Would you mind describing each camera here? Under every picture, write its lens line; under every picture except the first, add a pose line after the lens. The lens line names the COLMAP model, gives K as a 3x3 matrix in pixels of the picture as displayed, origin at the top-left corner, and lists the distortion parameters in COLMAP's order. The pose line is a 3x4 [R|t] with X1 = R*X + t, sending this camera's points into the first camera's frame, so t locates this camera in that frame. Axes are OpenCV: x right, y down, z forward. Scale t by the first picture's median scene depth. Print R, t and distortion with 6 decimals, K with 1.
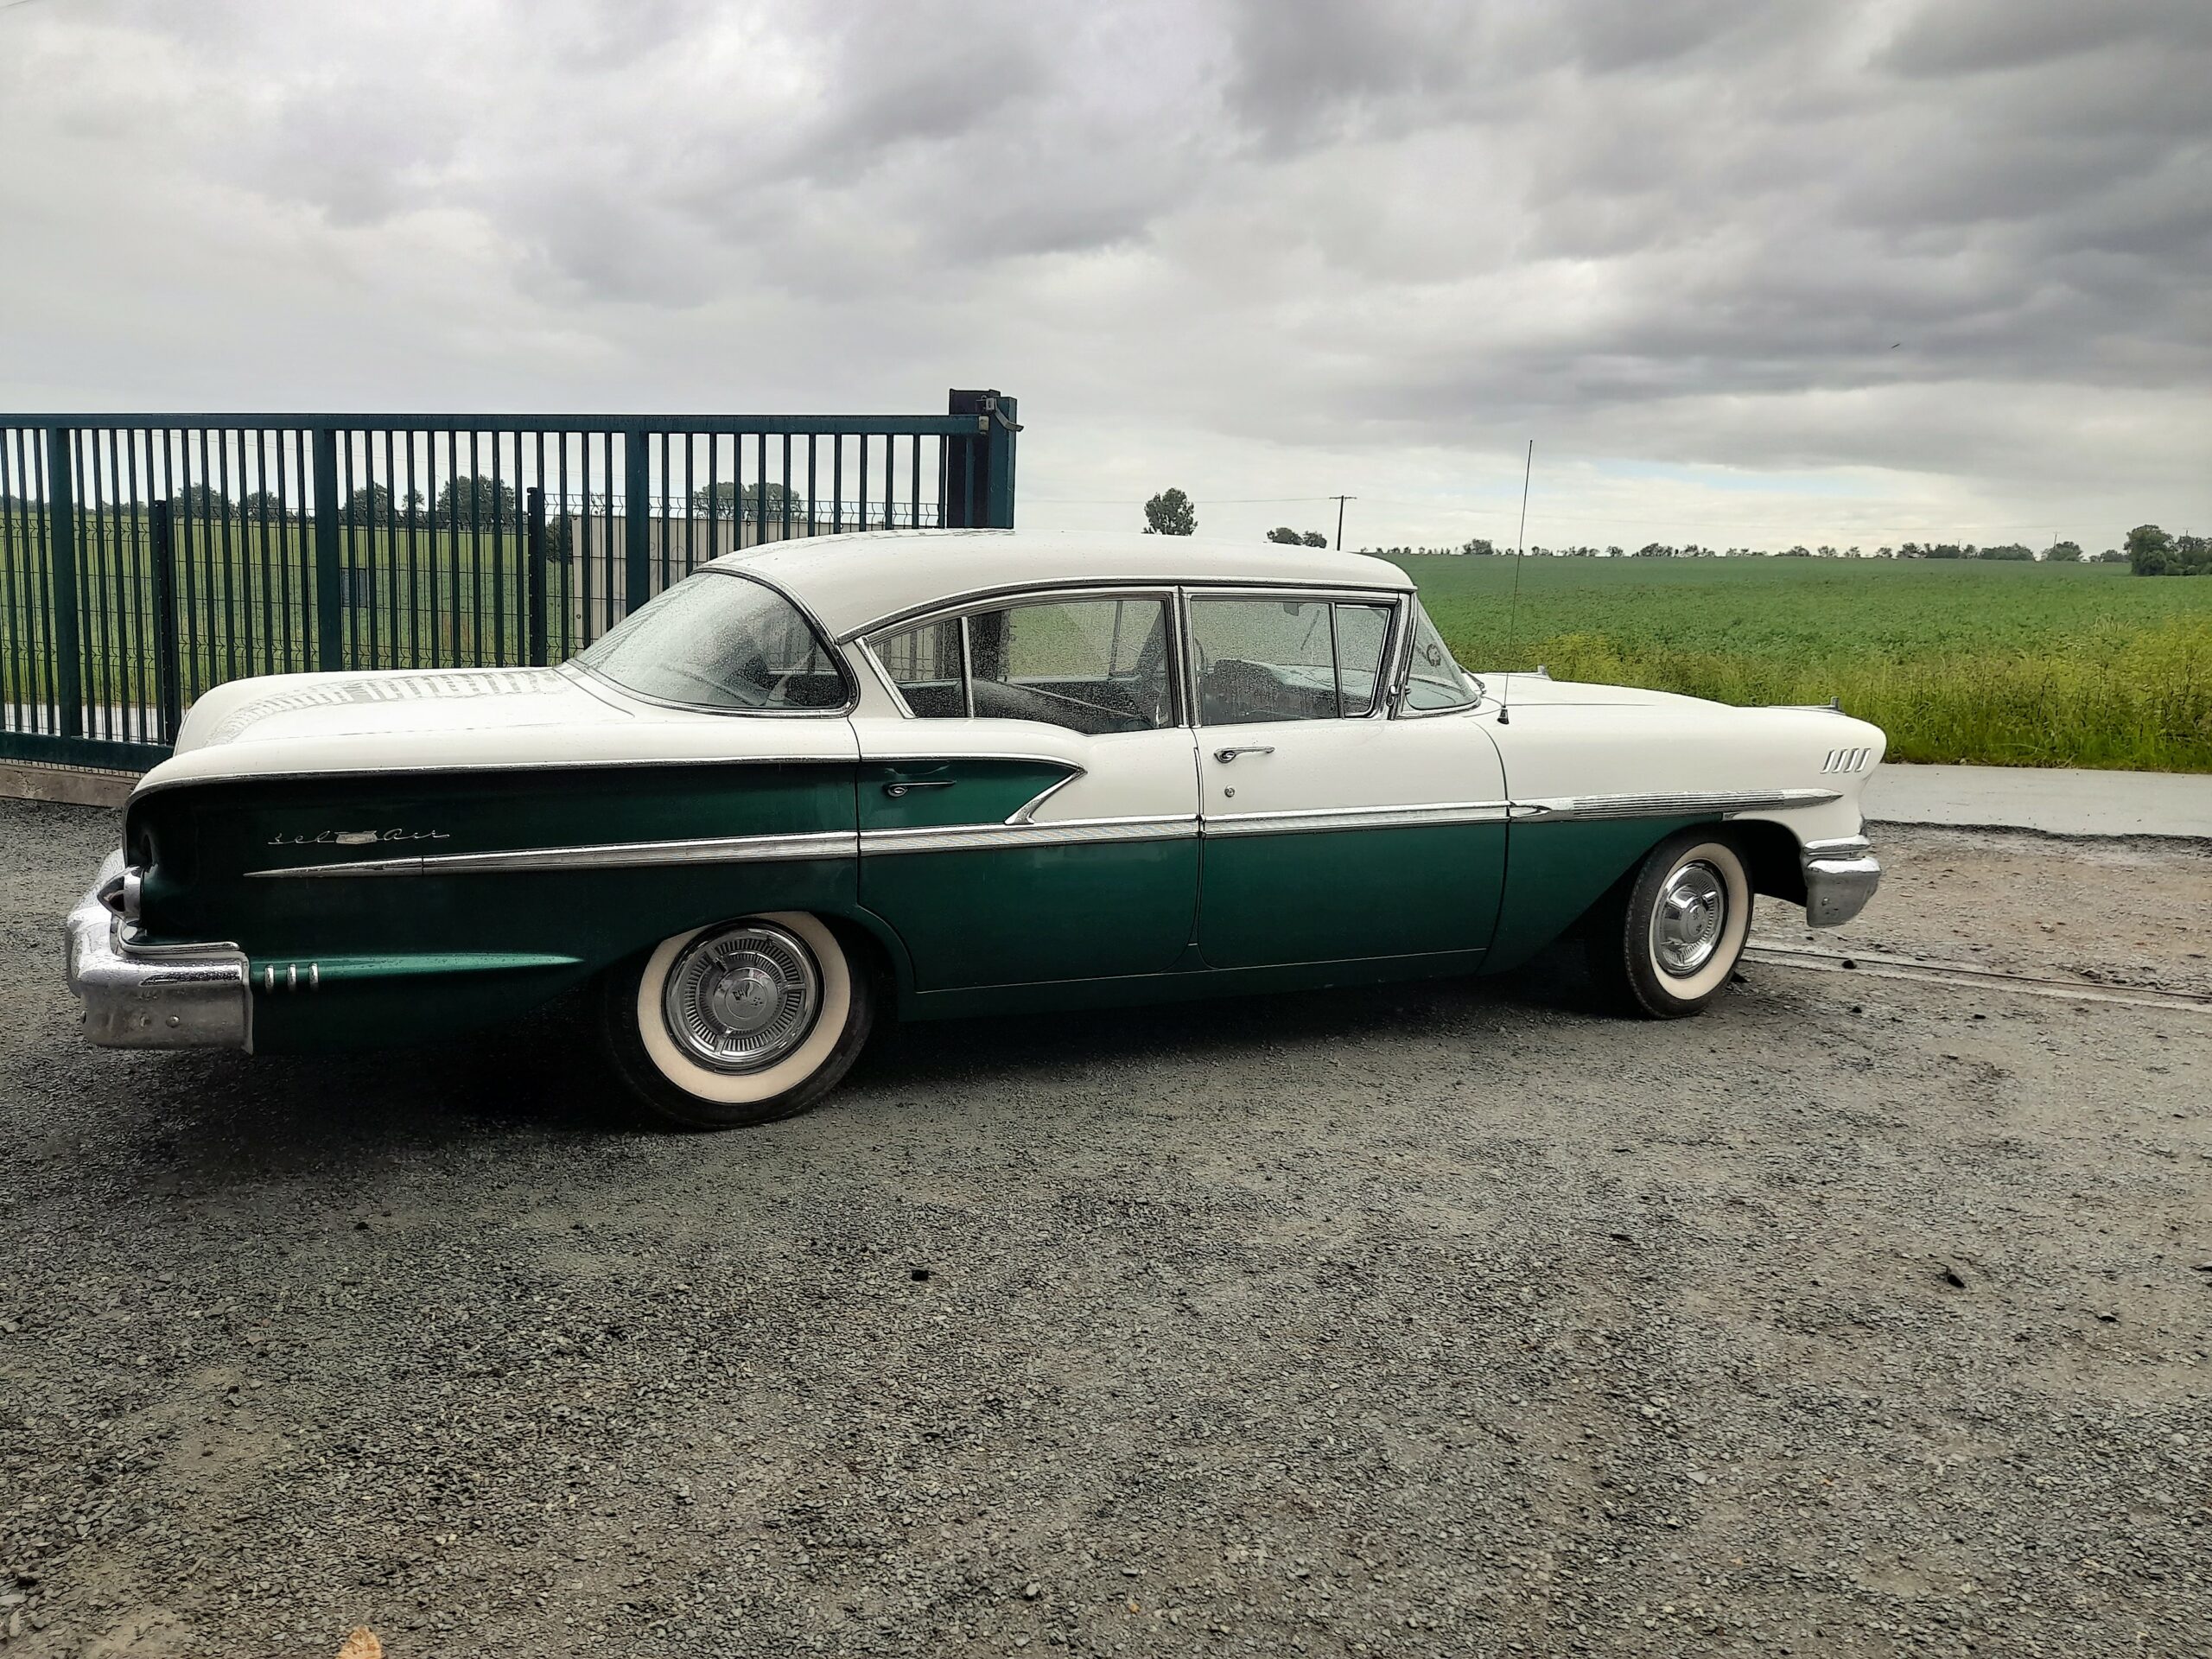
lens RADIAL K [[1558.8, 0, 1094.4], [0, 1558.8, 828.5], [0, 0, 1]] dist [0.003388, -0.003857]
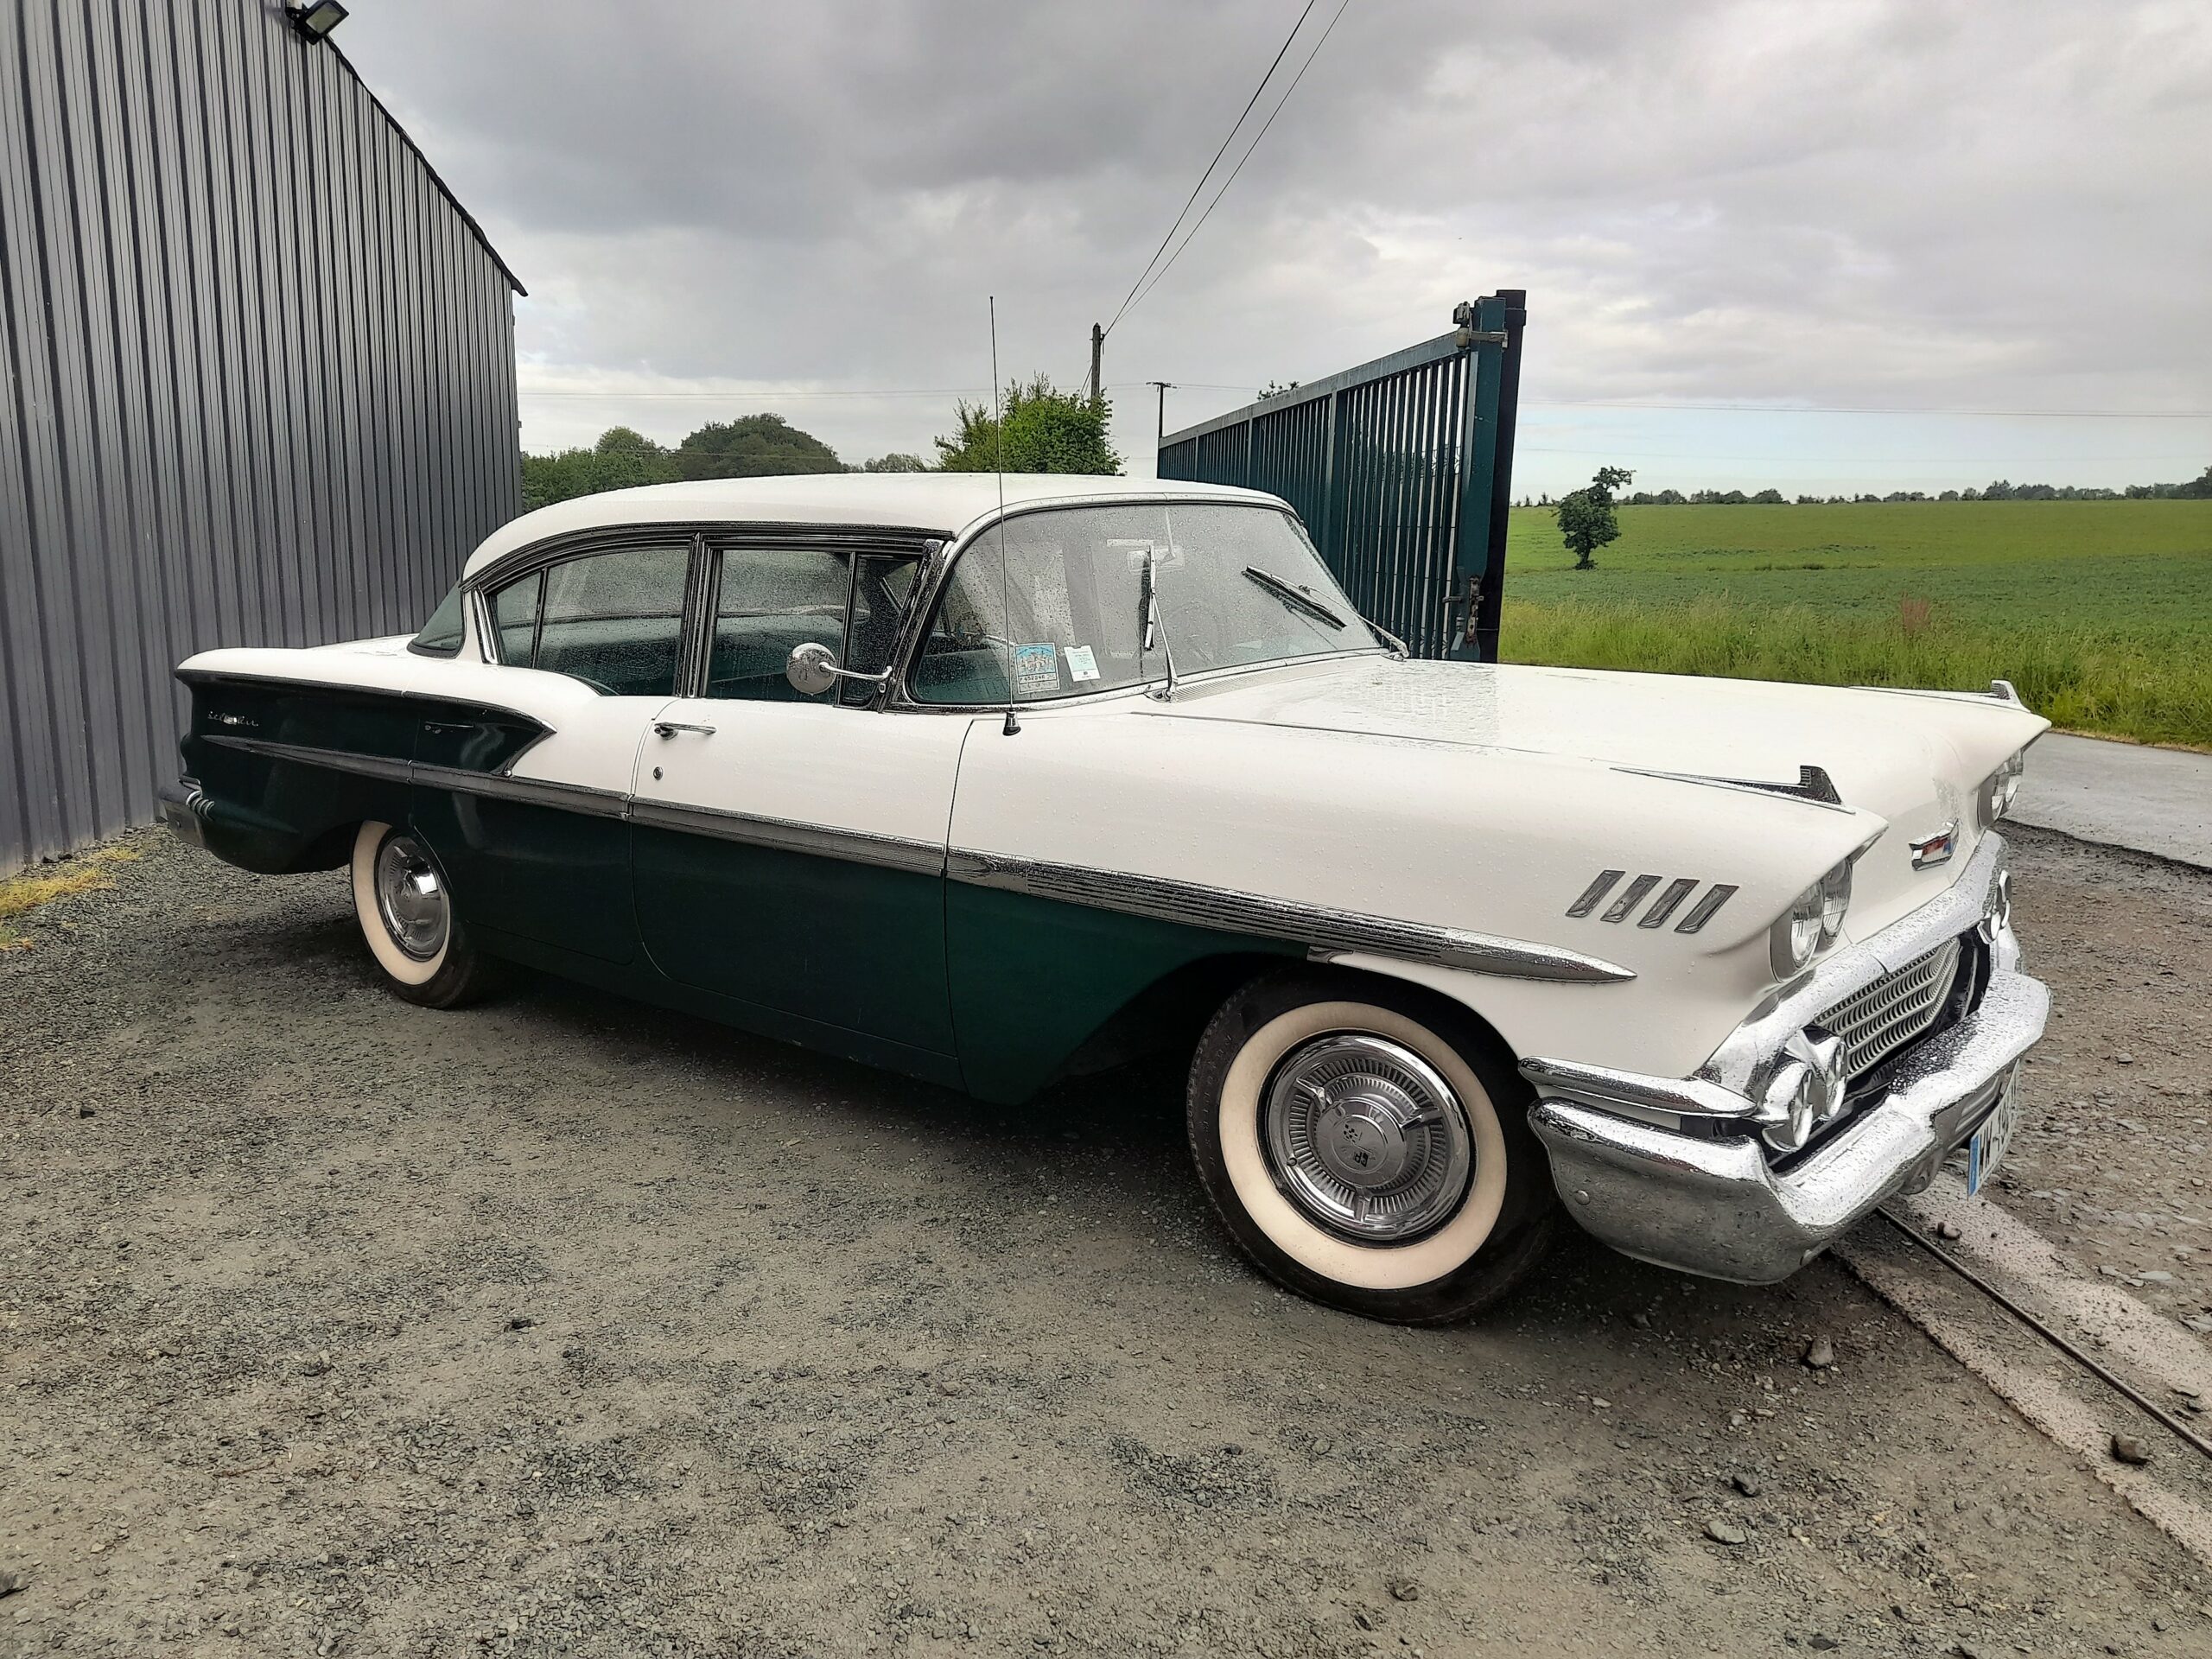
lens RADIAL K [[1558.8, 0, 1094.4], [0, 1558.8, 828.5], [0, 0, 1]] dist [0.003388, -0.003857]
pose [[0.495032, 0.134300, -0.858433, 0.978415], [-0.136462, 0.987738, 0.075837, -0.094371], [0.858092, 0.079602, 0.507289, 0.803696]]
